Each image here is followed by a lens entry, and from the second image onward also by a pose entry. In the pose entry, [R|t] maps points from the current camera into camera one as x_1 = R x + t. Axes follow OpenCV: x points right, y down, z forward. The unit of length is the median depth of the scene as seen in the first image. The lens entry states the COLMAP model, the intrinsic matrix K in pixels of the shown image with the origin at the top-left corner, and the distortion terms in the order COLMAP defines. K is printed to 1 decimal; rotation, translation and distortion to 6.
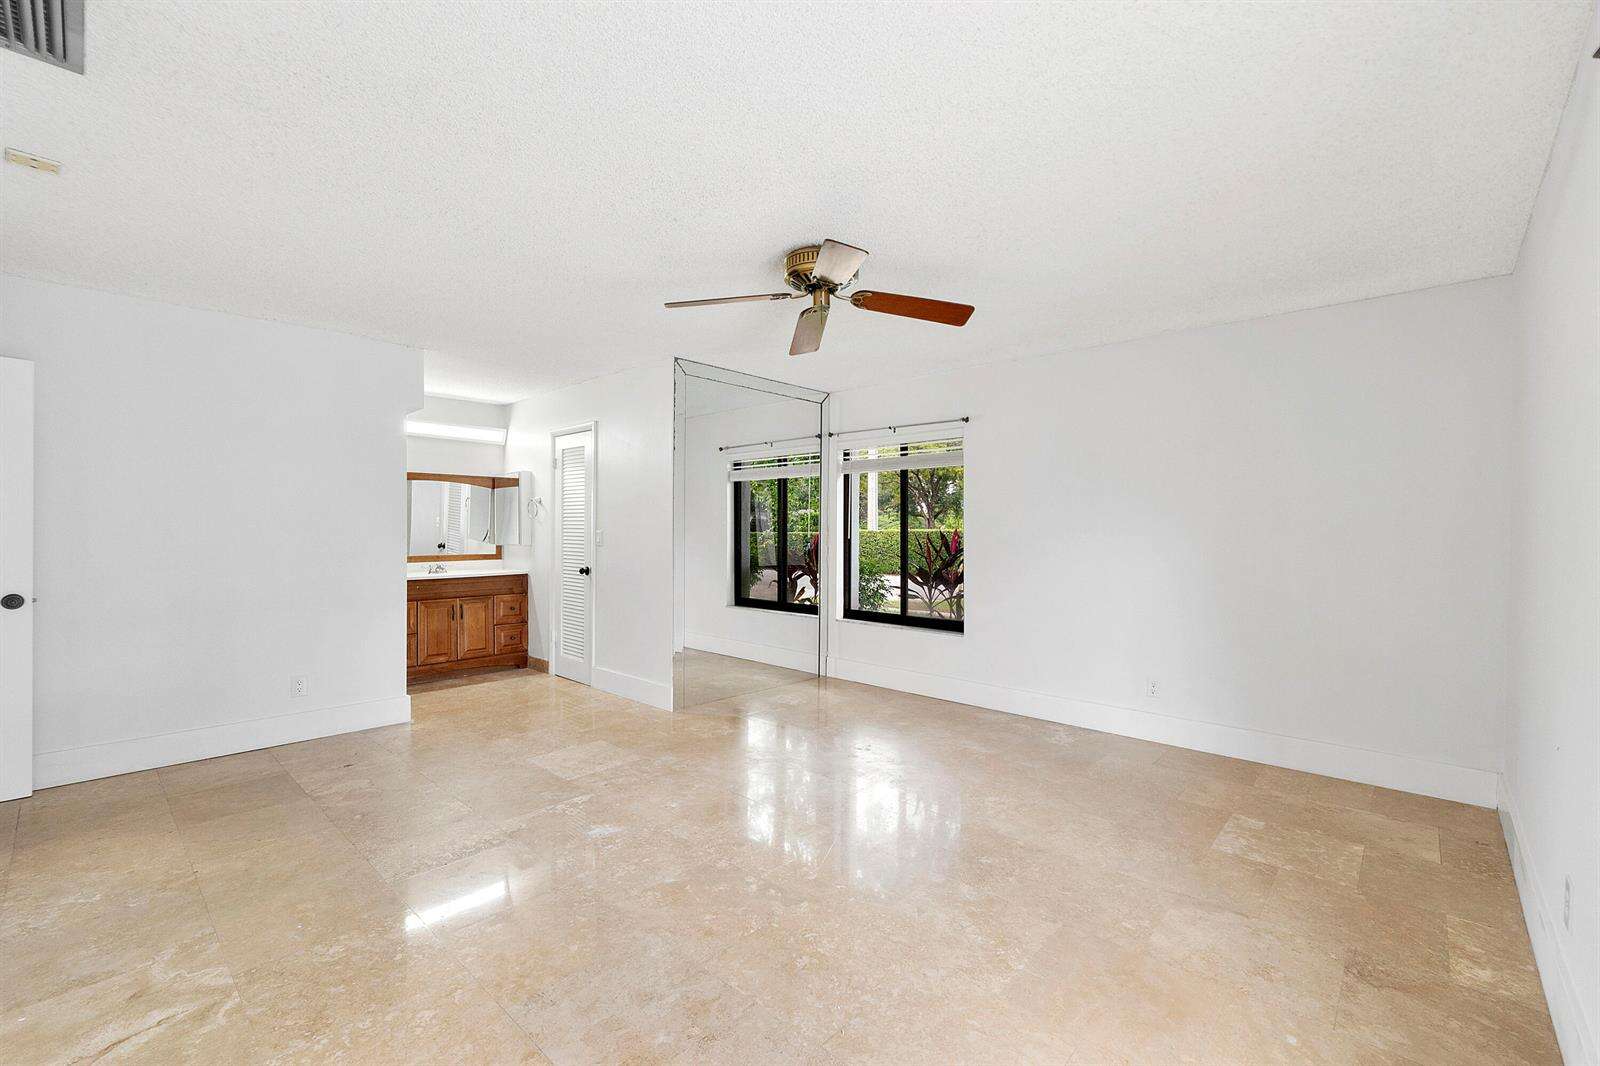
lens RADIAL K [[671.2, 0, 800.1], [0, 671.2, 535.4], [0, 0, 1]] dist [0.000403, -0.000044]
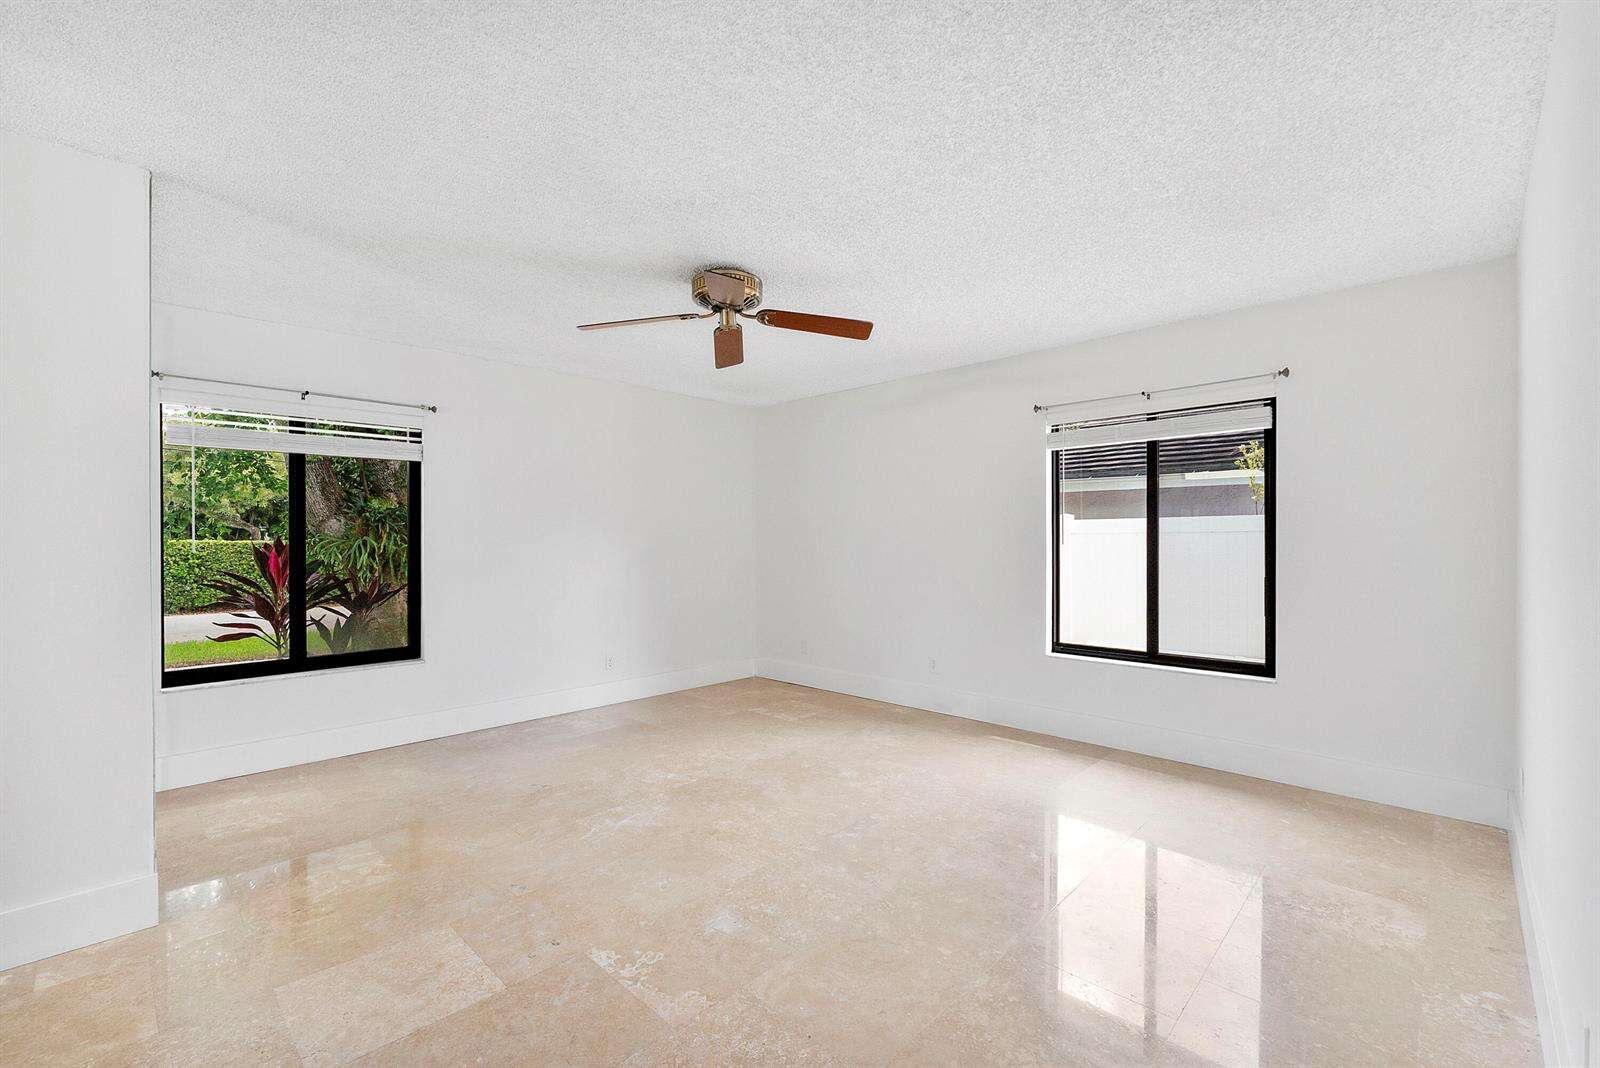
lens RADIAL K [[679.6, 0, 807.1], [0, 679.6, 530.3], [0, 0, 1]] dist [0.003208, 0.000294]
pose [[0.019432, 0.007228, 0.999785, -0.886856], [0.005228, 0.999959, -0.007331, -0.009776], [-0.999798, 0.005370, 0.019394, 0.719375]]
